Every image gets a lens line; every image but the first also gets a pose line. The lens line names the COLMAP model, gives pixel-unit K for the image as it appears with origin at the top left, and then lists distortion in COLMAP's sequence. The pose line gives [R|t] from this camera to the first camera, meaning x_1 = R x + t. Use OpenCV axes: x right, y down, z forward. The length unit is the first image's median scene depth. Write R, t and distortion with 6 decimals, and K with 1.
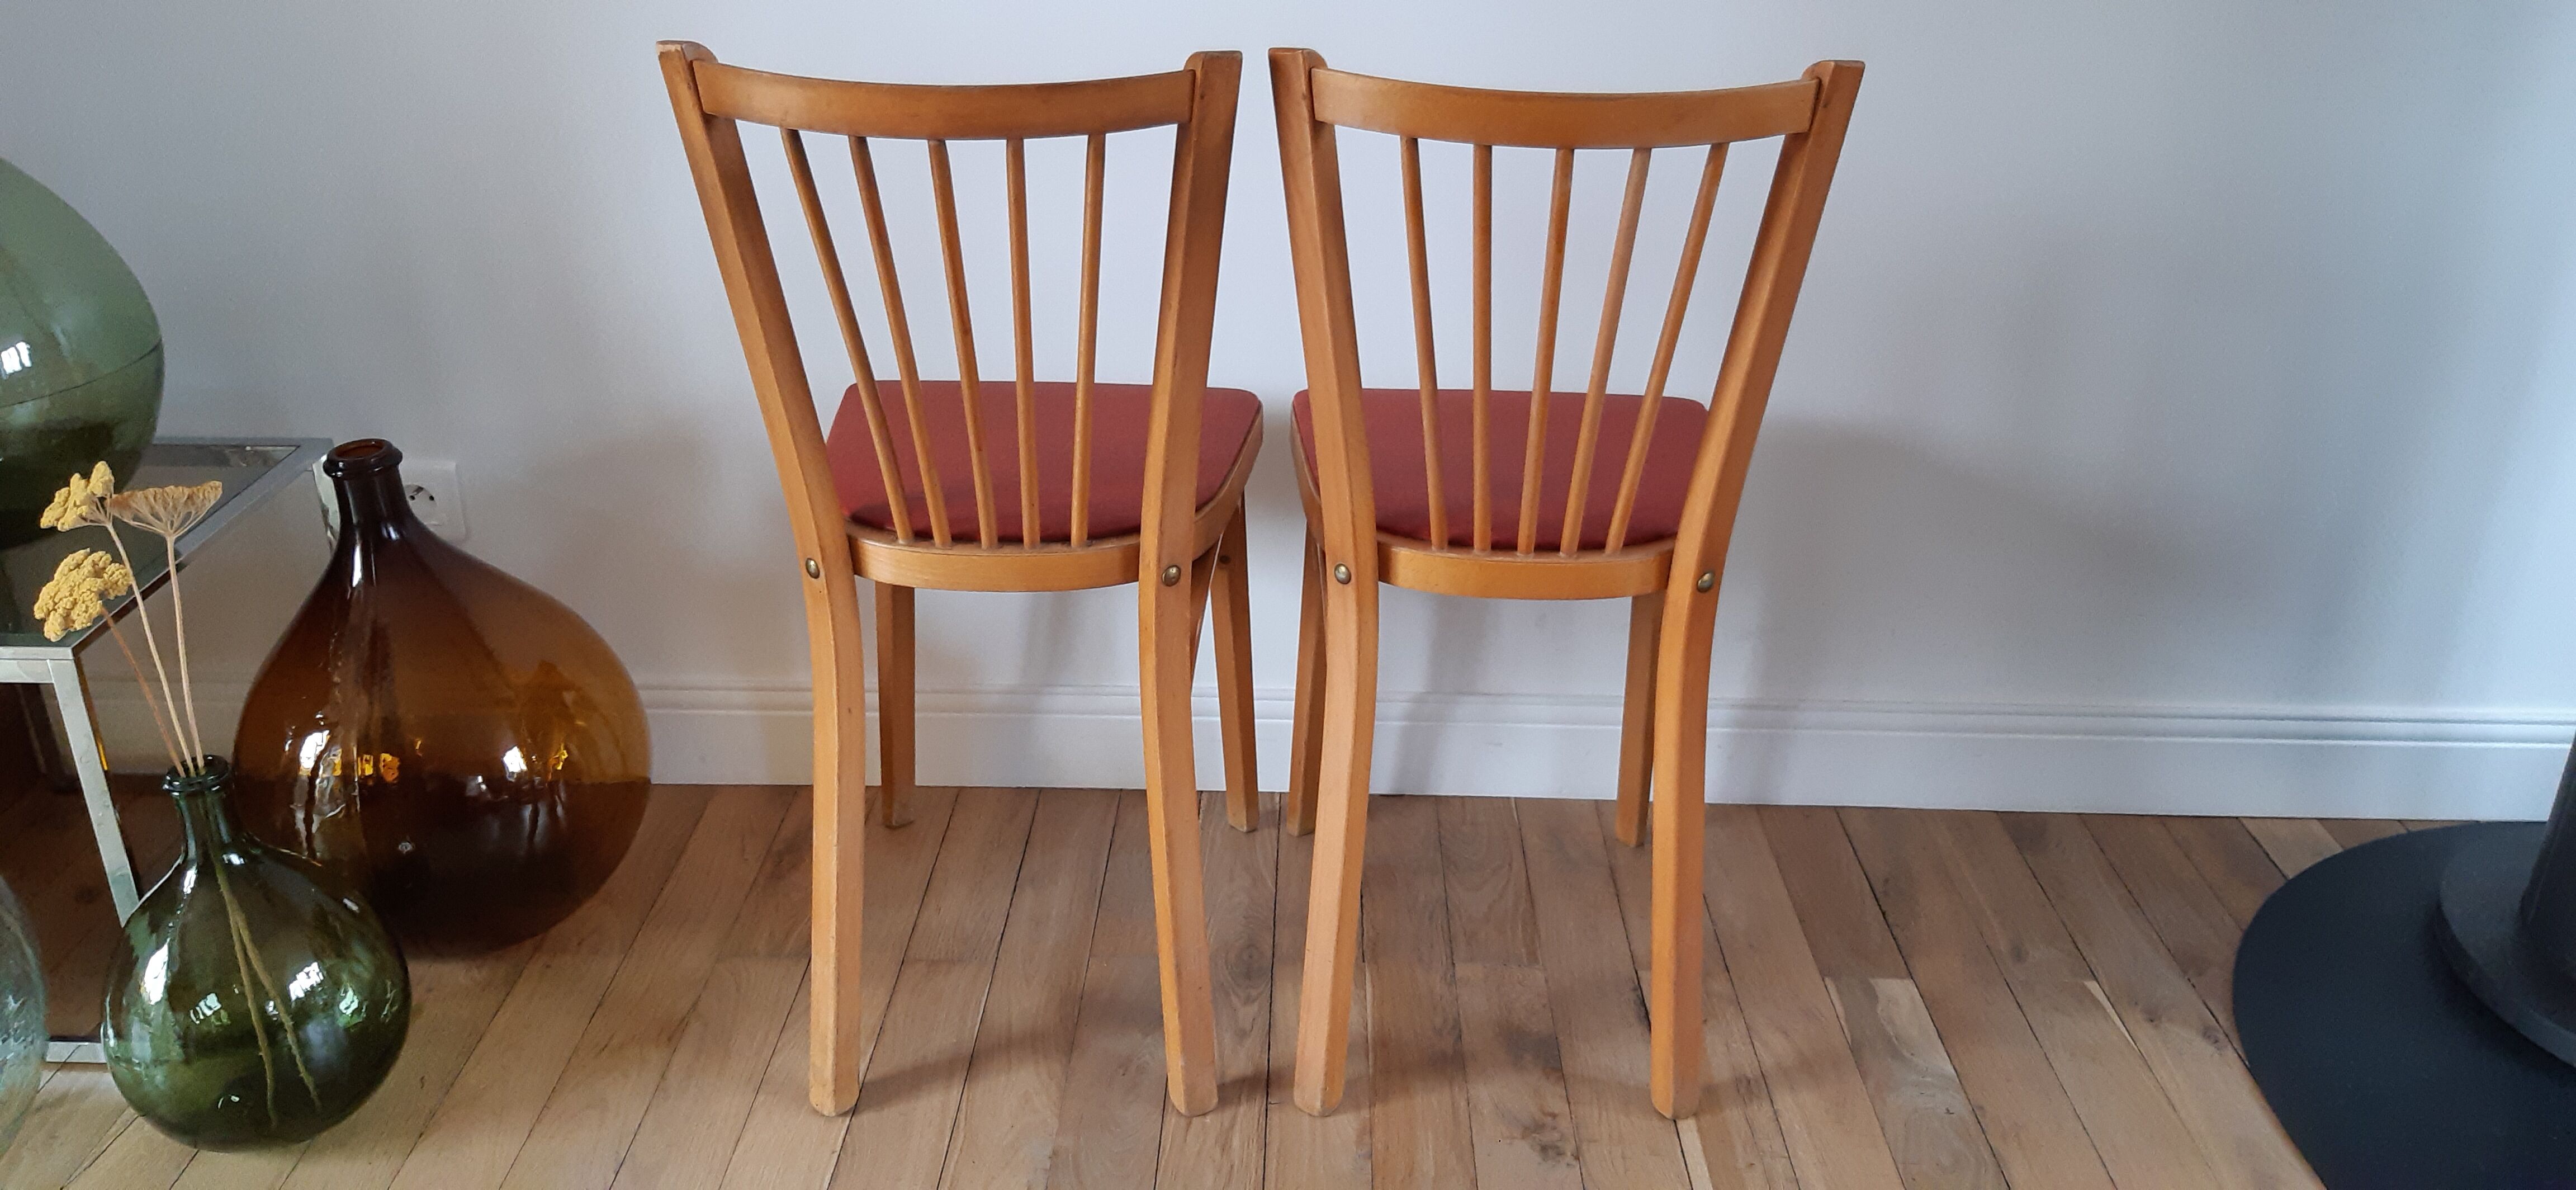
lens RADIAL K [[2038.6, 0, 1303.1], [0, 2038.6, 578.1], [0, 0, 1]] dist [0.073108, -0.156240]
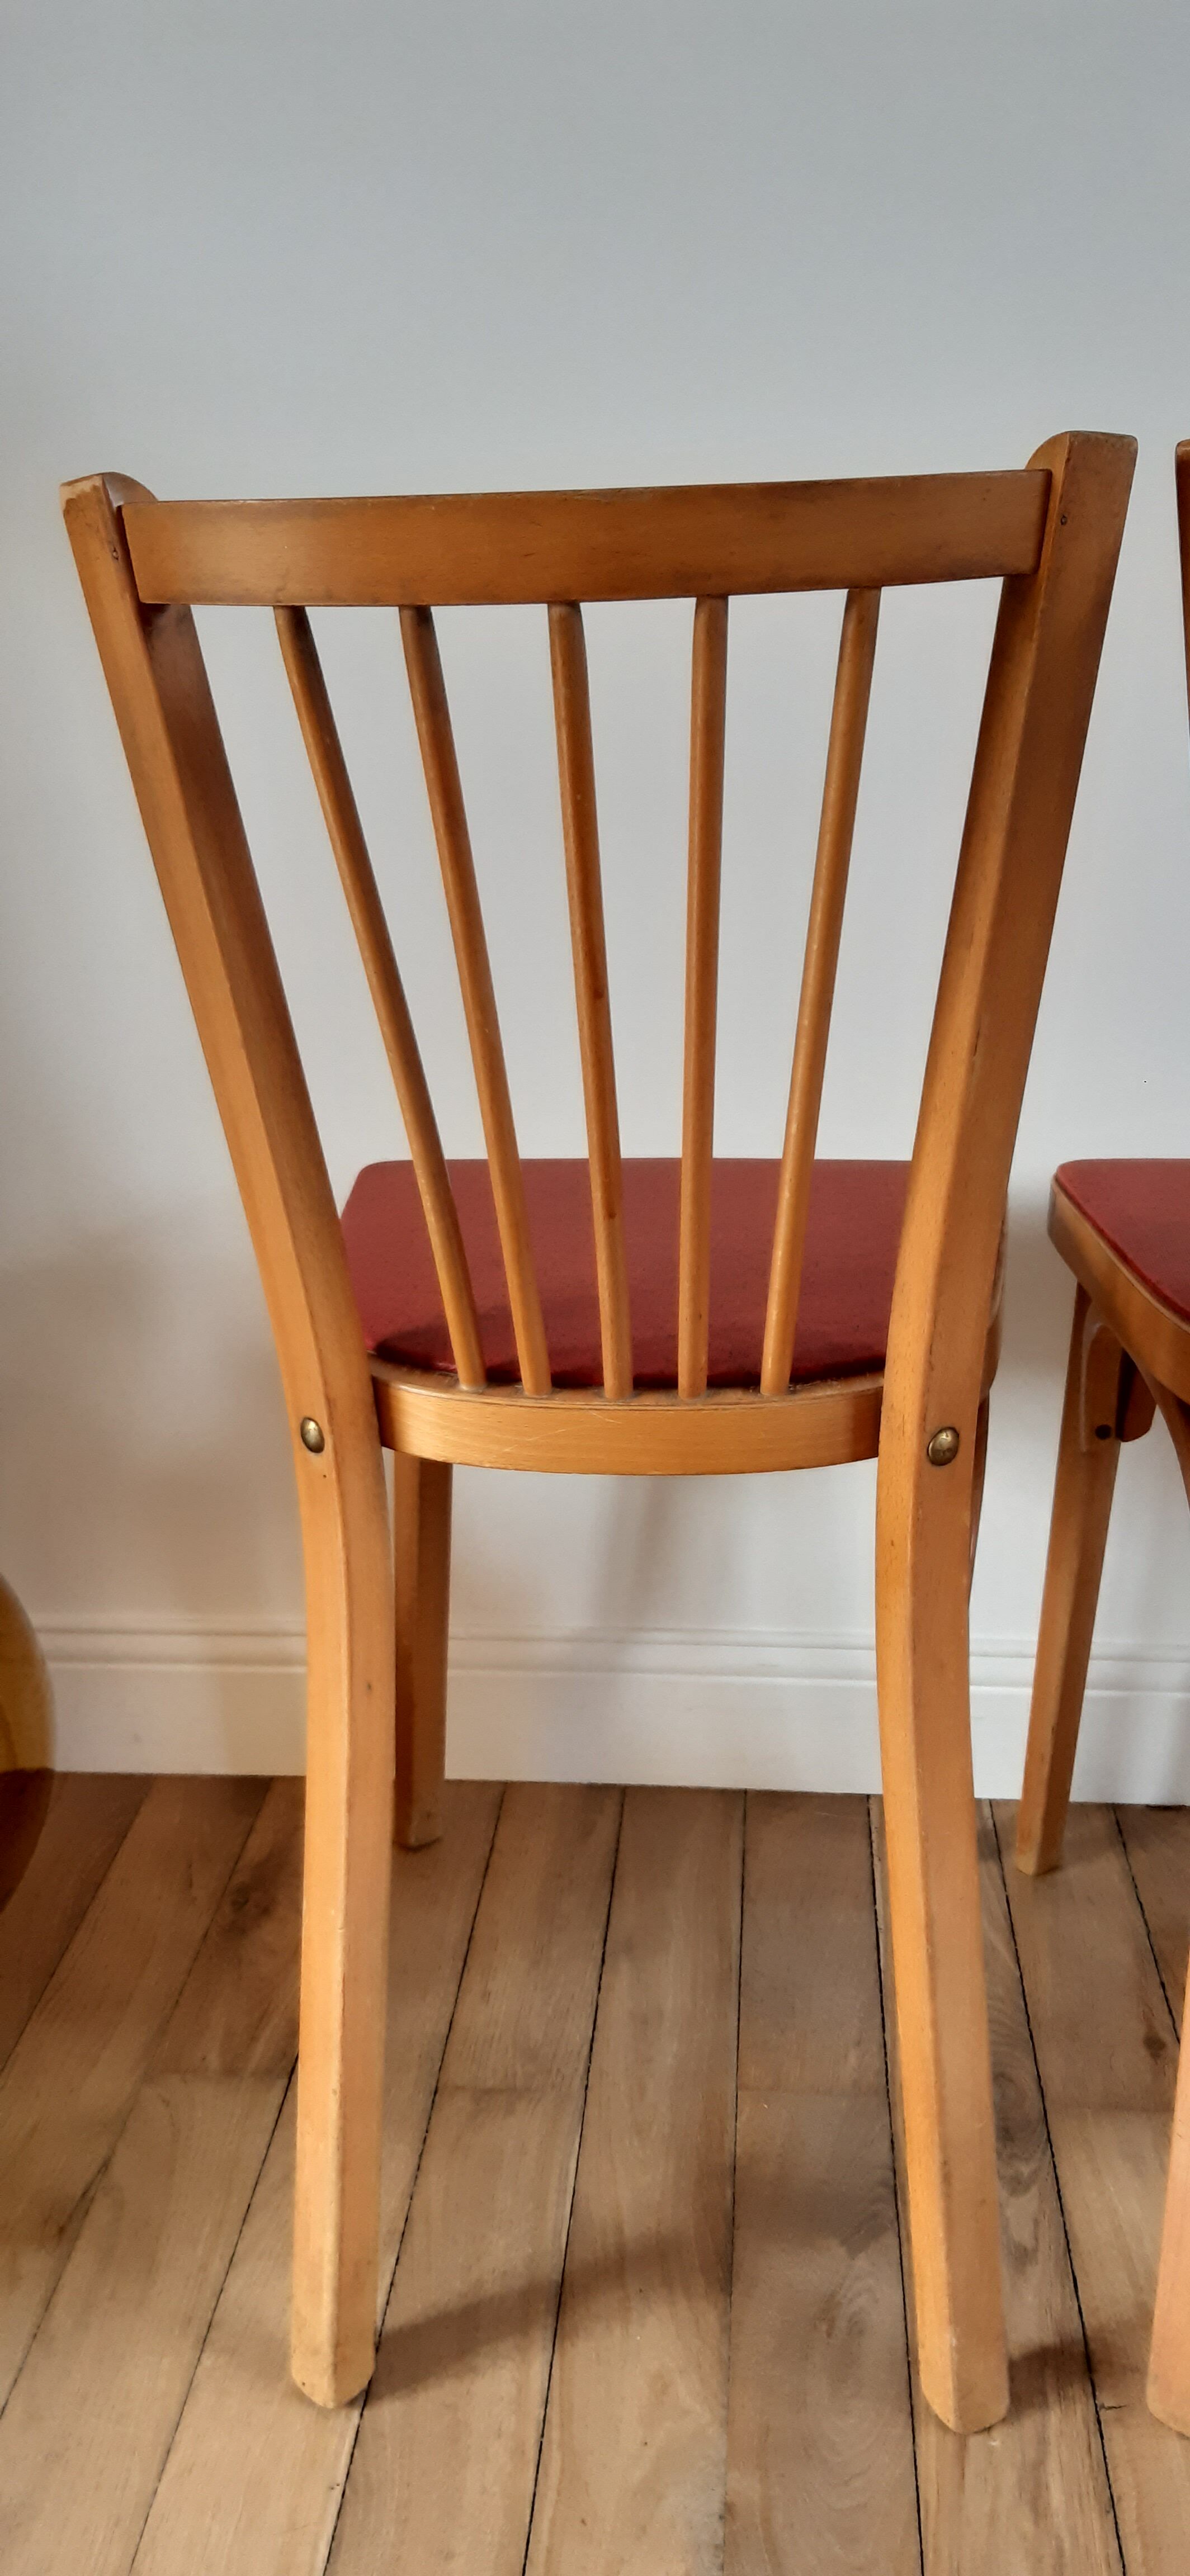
lens RADIAL K [[2038.6, 0, 565.4], [0, 2038.6, 1236.4], [0, 0, 1]] dist [0.073108, -0.156240]
pose [[0.995497, -0.014032, -0.093752, -0.102752], [0.002004, 0.991879, -0.127169, 0.011368], [0.094775, 0.126408, 0.987440, 0.390602]]
